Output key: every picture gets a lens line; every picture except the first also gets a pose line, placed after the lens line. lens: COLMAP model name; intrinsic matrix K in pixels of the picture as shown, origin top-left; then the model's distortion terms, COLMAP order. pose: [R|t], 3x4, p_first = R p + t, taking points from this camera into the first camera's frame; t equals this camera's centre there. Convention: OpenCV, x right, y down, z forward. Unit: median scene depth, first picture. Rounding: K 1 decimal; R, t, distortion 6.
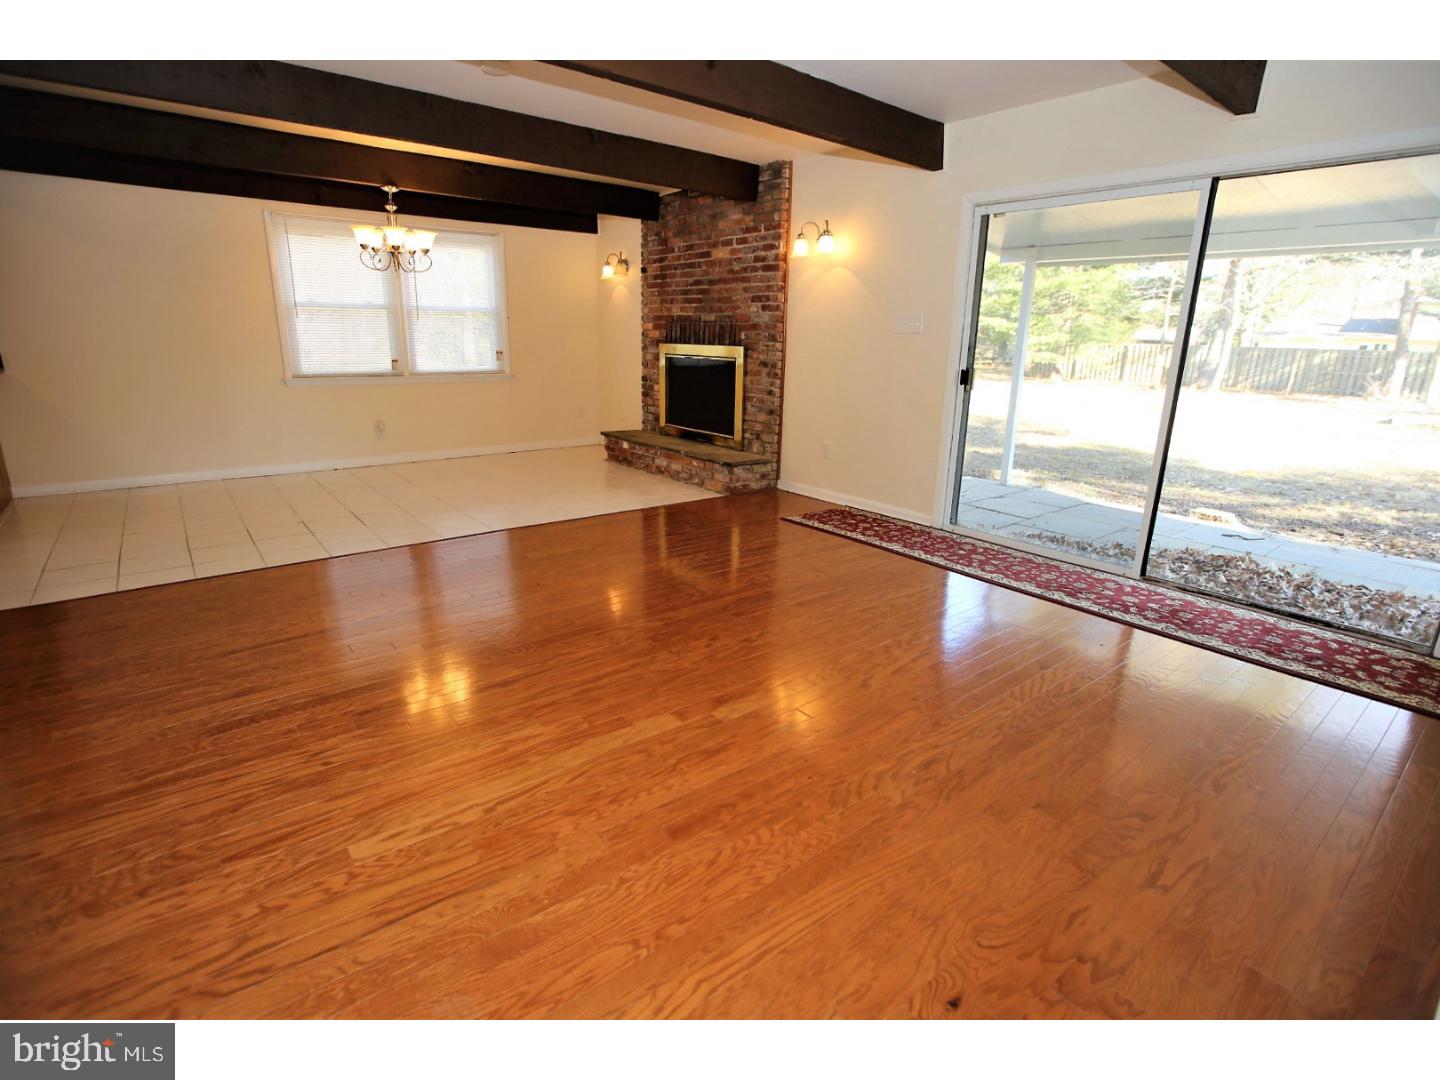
lens RADIAL K [[704.8, 0, 722.8], [0, 704.8, 535.0], [0, 0, 1]] dist [-0.063714, 0.024167]
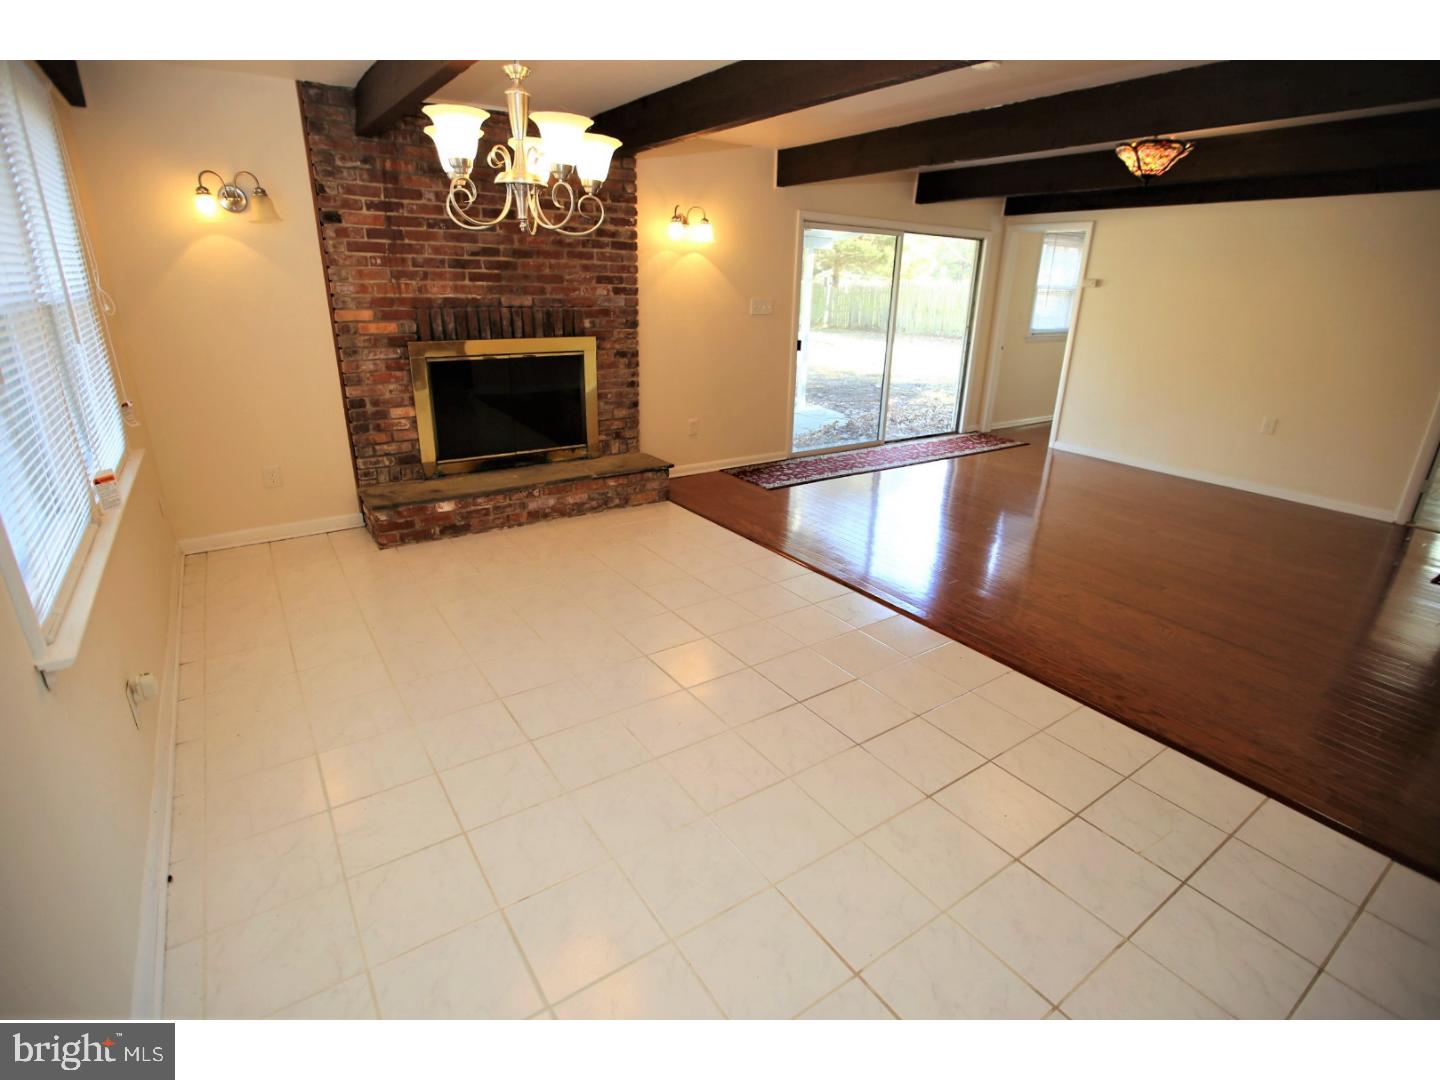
lens RADIAL K [[704.8, 0, 722.8], [0, 704.8, 535.0], [0, 0, 1]] dist [-0.063714, 0.024167]
pose [[0.071236, -0.356512, 0.931571, -0.818087], [0.250338, 0.910442, 0.329283, -0.284621], [-0.965534, 0.209751, 0.154105, 0.757036]]
